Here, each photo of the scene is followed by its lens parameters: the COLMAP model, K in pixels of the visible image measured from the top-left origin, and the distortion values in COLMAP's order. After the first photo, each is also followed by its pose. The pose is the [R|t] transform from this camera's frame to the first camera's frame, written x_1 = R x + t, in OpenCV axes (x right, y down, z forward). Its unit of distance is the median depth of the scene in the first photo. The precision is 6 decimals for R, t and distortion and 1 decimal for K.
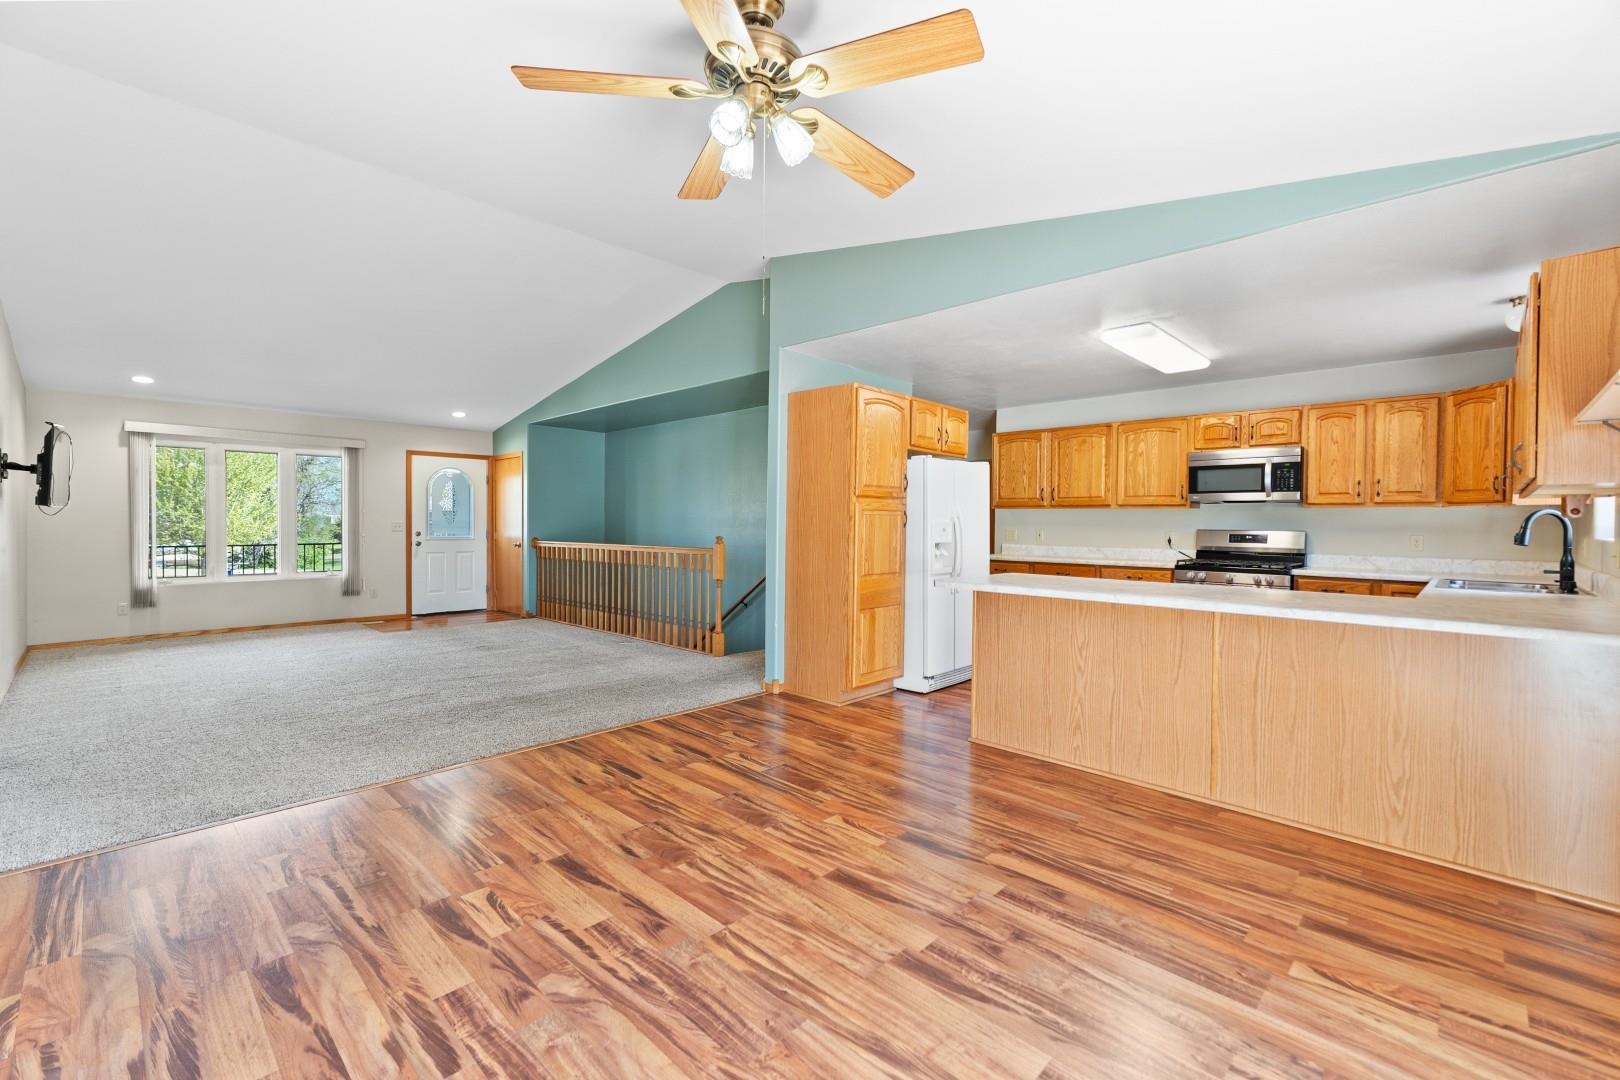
lens RADIAL K [[686.4, 0, 808.4], [0, 686.4, 538.3], [0, 0, 1]] dist [0.004270, 0.000117]
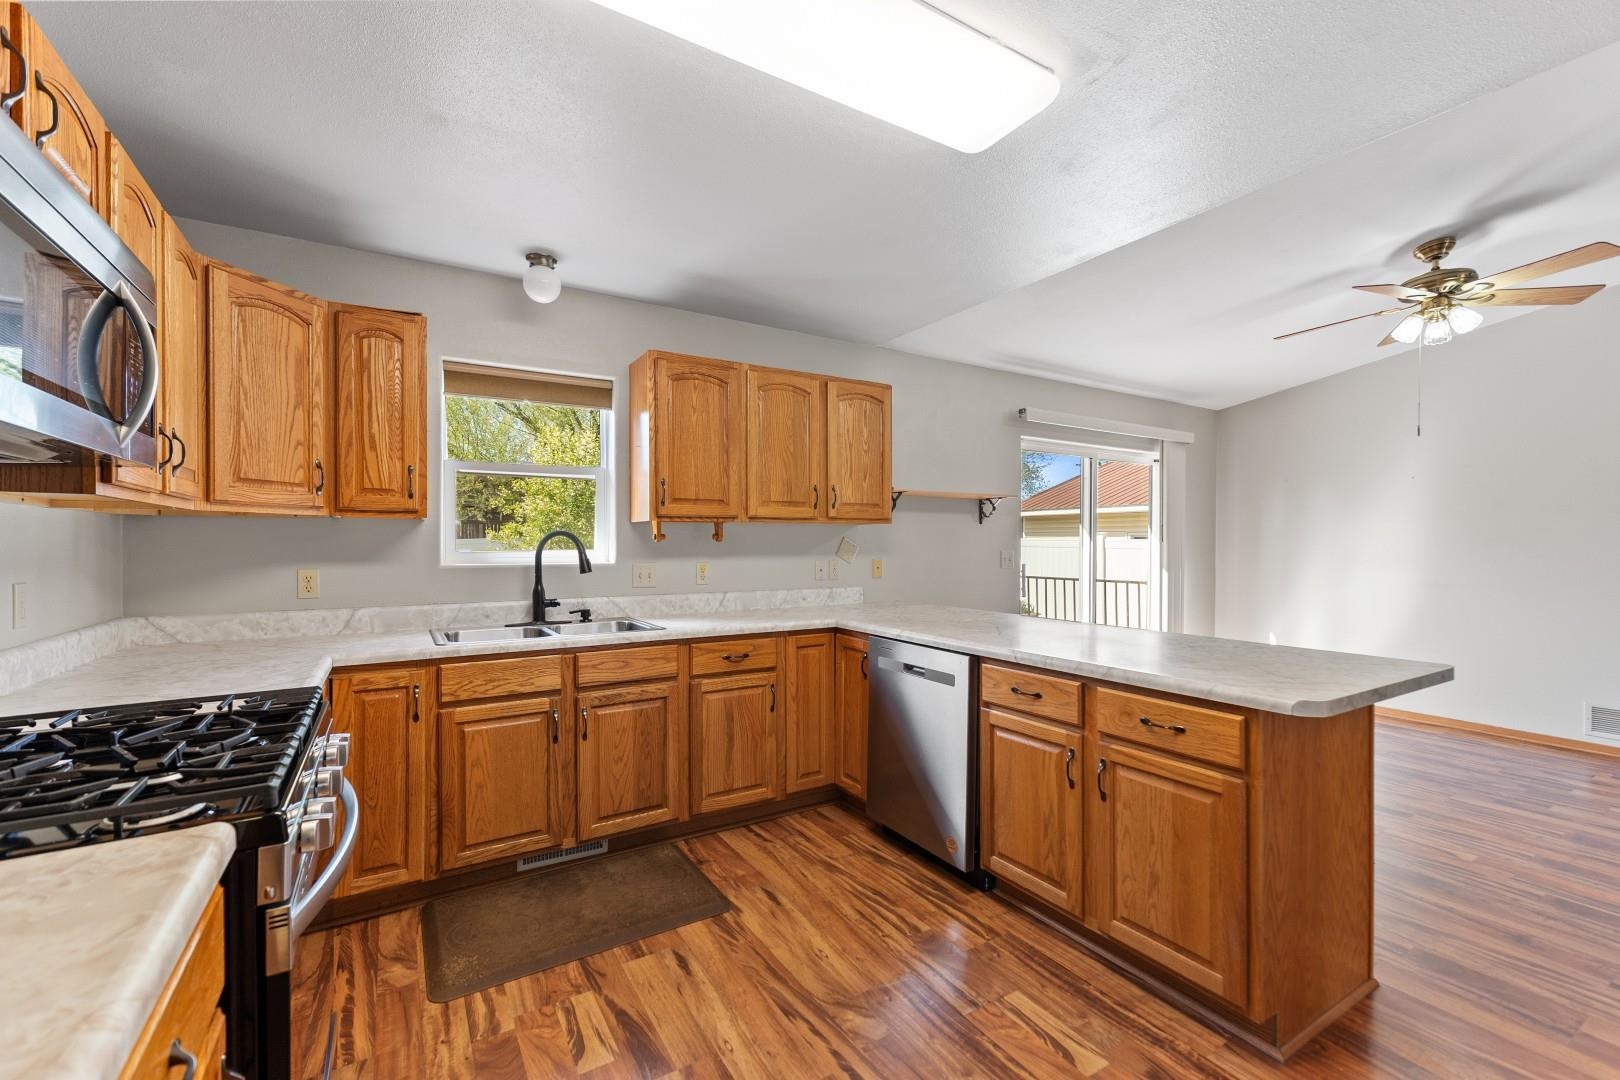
lens RADIAL K [[686.4, 0, 808.4], [0, 686.4, 538.3], [0, 0, 1]] dist [0.004270, 0.000117]
pose [[-0.969028, -0.007660, 0.246832, 0.416210], [-0.002900, 0.999803, 0.019645, -0.036355], [-0.246934, 0.018320, -0.968859, 1.279658]]
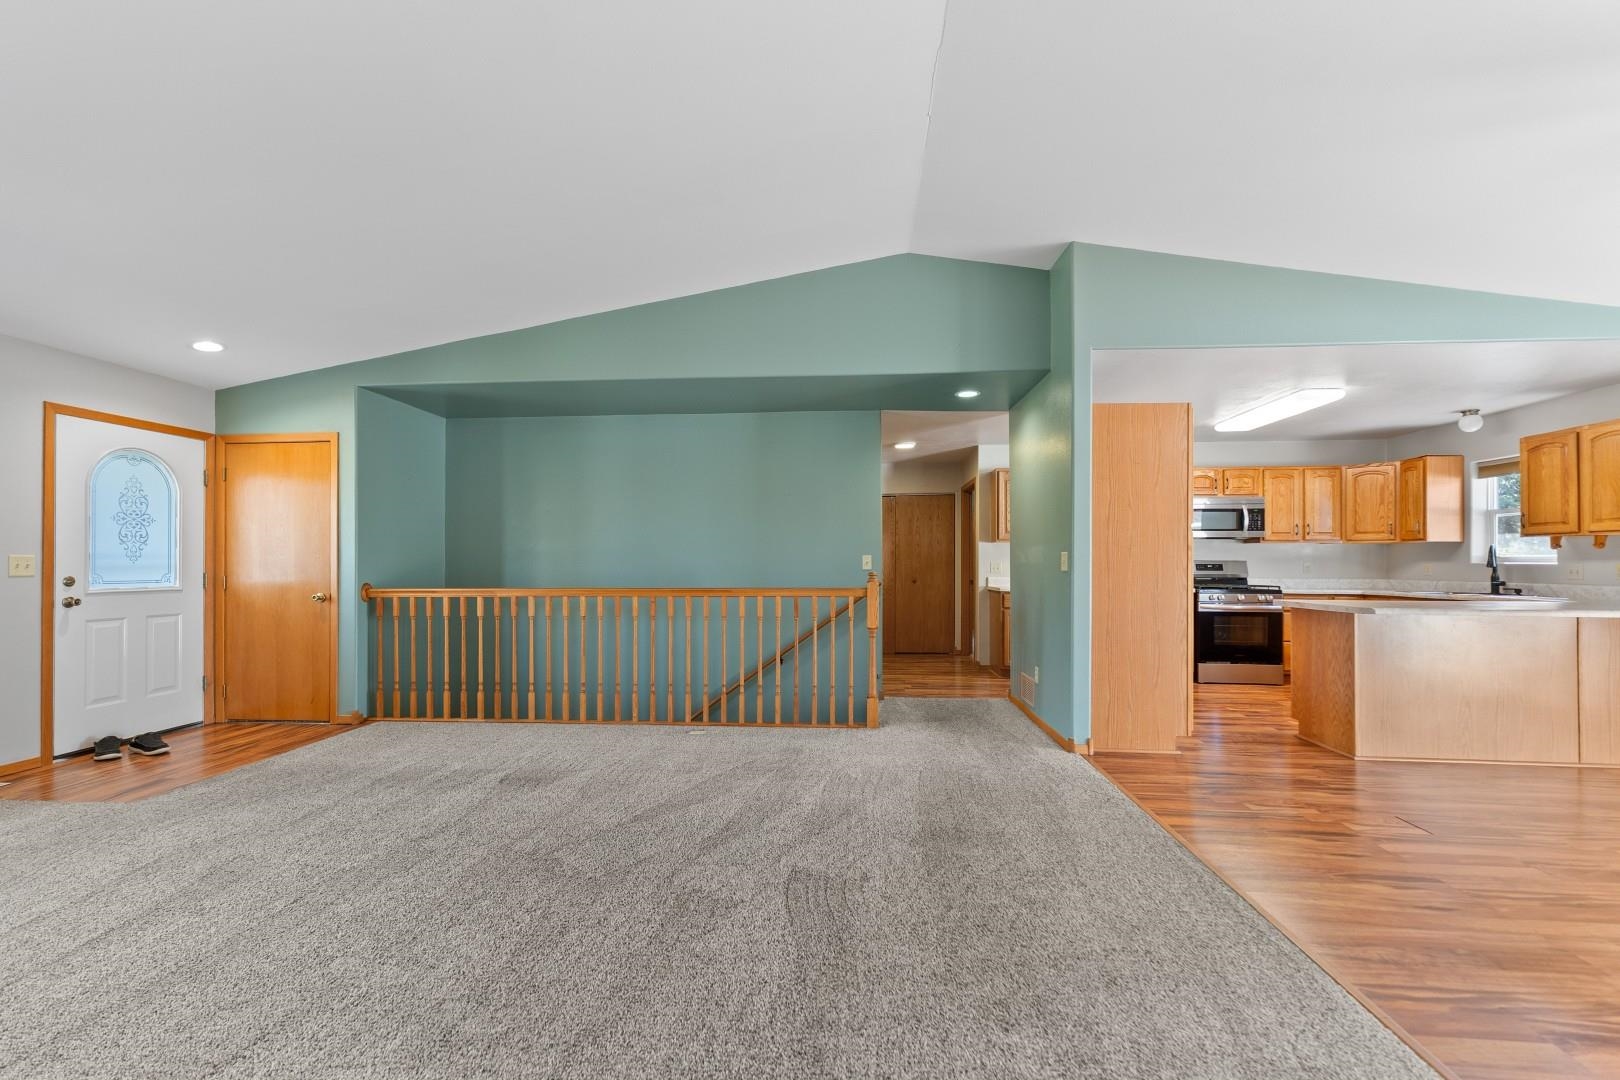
lens RADIAL K [[686.5, 0, 799.9], [0, 686.5, 554.5], [0, 0, 1]] dist [0.009164, -0.000146]
pose [[0.773838, 0.000452, 0.633383, -0.878459], [0.018646, 0.999550, -0.023495, -0.008443], [-0.633109, 0.029991, 0.773481, 0.570762]]
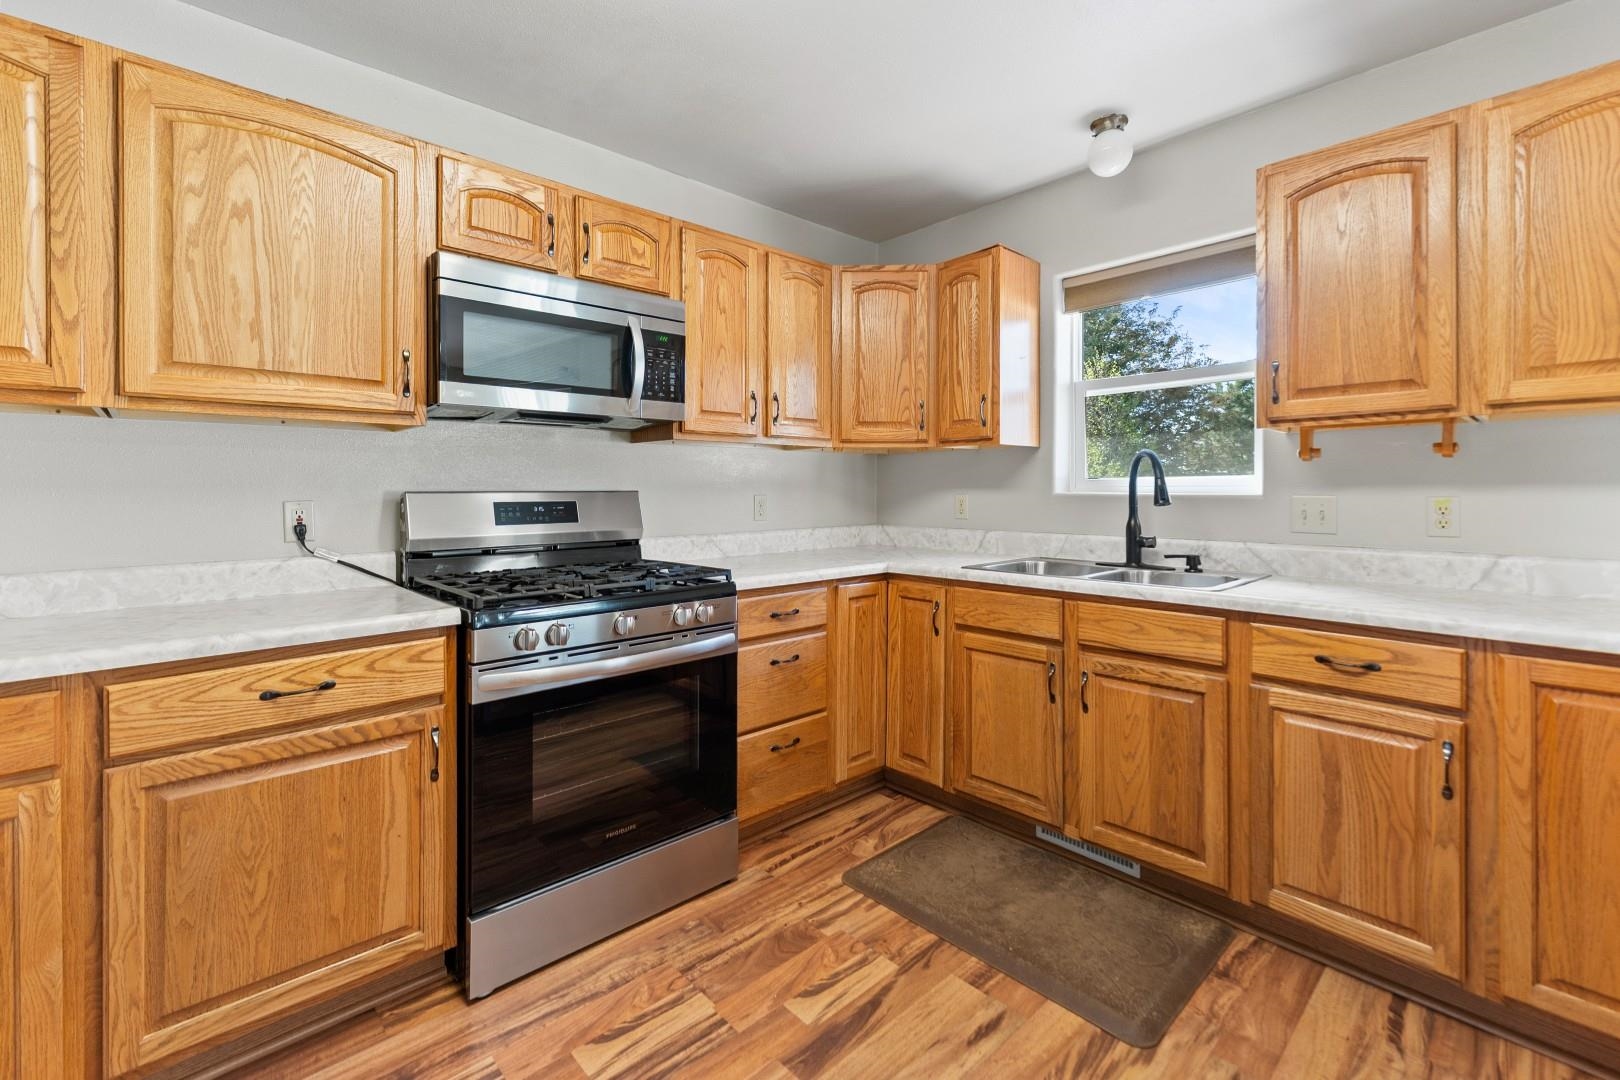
lens RADIAL K [[704.8, 0, 815.7], [0, 704.8, 484.7], [0, 0, 1]] dist [0.009718, -0.000154]
pose [[0.050531, -0.005027, 0.998710, 0.272349], [0.027252, 0.999622, 0.003652, -0.014627], [-0.998351, 0.027033, 0.050649, 0.946574]]
